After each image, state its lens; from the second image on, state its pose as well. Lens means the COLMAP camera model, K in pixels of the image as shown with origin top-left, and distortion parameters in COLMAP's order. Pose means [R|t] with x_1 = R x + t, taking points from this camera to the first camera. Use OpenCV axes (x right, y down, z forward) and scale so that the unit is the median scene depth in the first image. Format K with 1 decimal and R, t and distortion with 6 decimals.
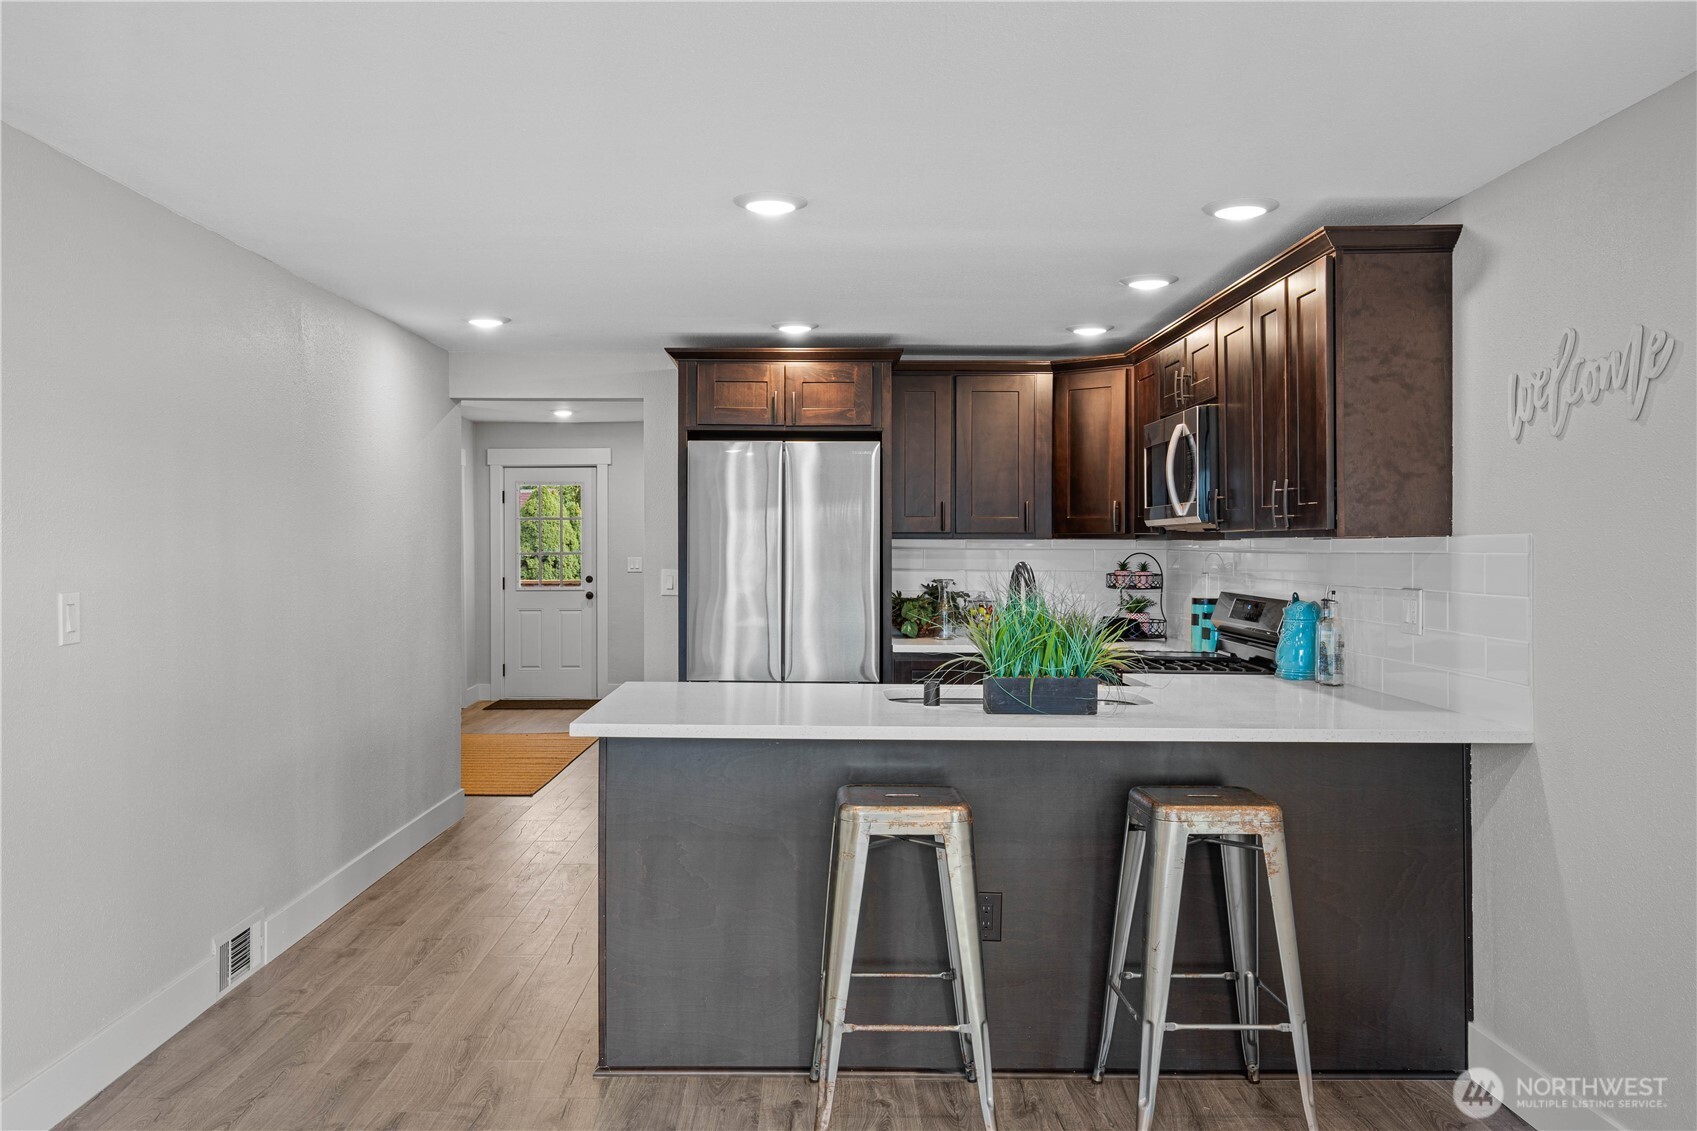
lens RADIAL K [[1405.7, 0, 846.9], [0, 1405.7, 565.8], [0, 0, 1]] dist [0.000194, -0.000587]
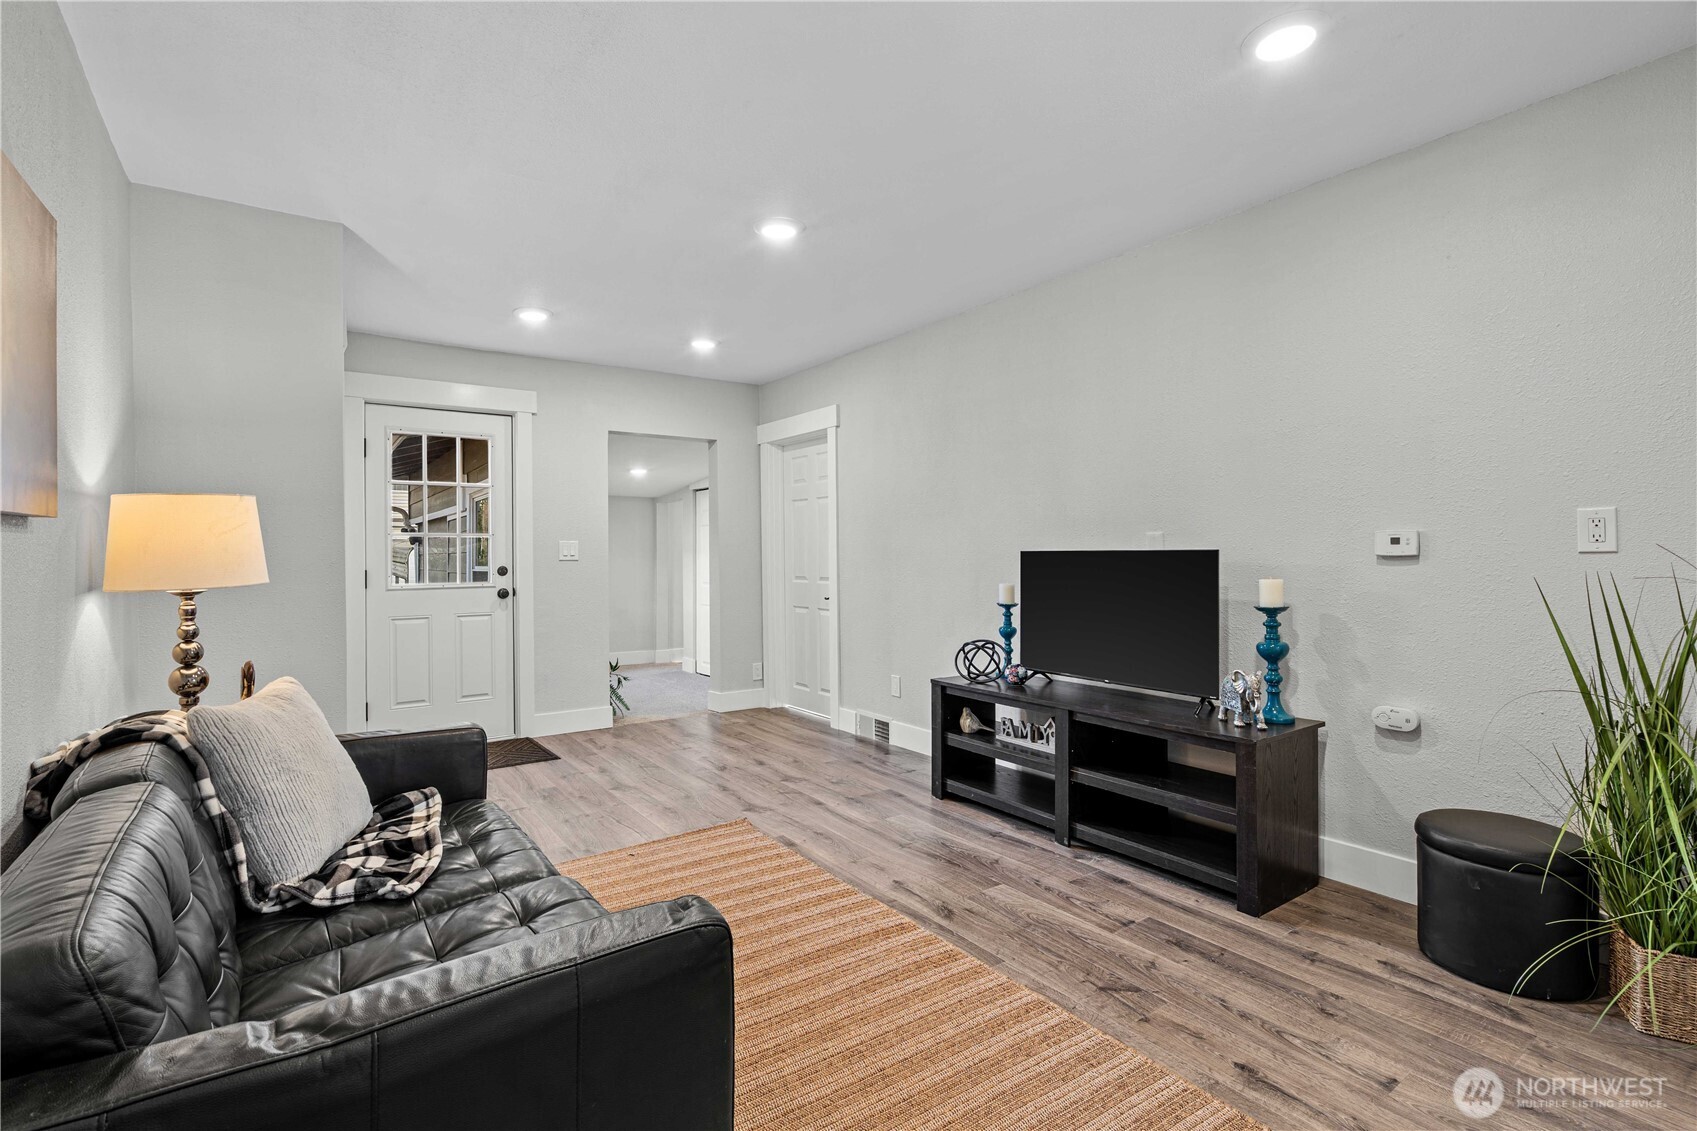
lens RADIAL K [[791.4, 0, 814.8], [0, 791.4, 550.8], [0, 0, 1]] dist [-0.000191, 0.000239]
pose [[0.832139, -0.002305, 0.554563, -0.277655], [0.013853, 0.999766, -0.016632, 0.008232], [-0.554394, 0.021523, 0.831976, 0.581359]]
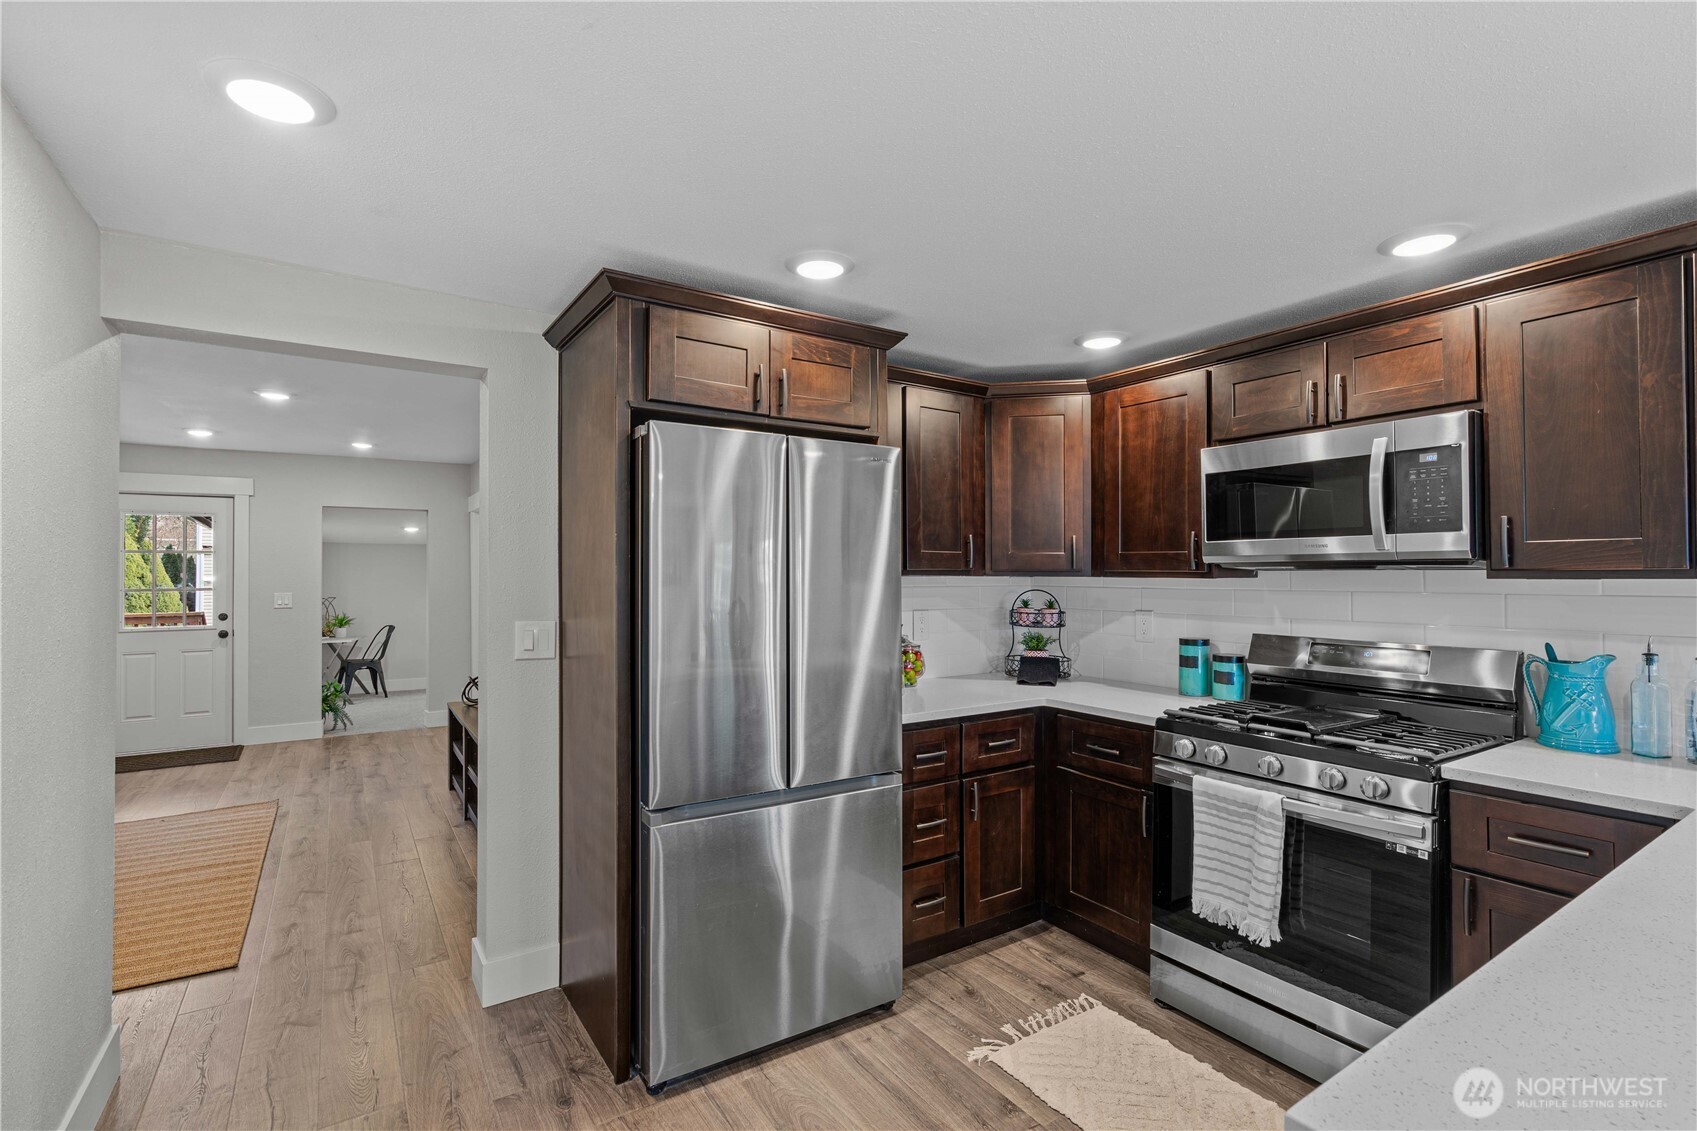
lens RADIAL K [[786.7, 0, 848.5], [0, 786.7, 565.5], [0, 0, 1]] dist [-0.001681, 0.000431]
pose [[0.842727, 0.005745, 0.538311, -0.115627], [0.009217, 0.999643, -0.025097, -0.007707], [-0.538262, 0.026111, 0.842373, 0.338823]]
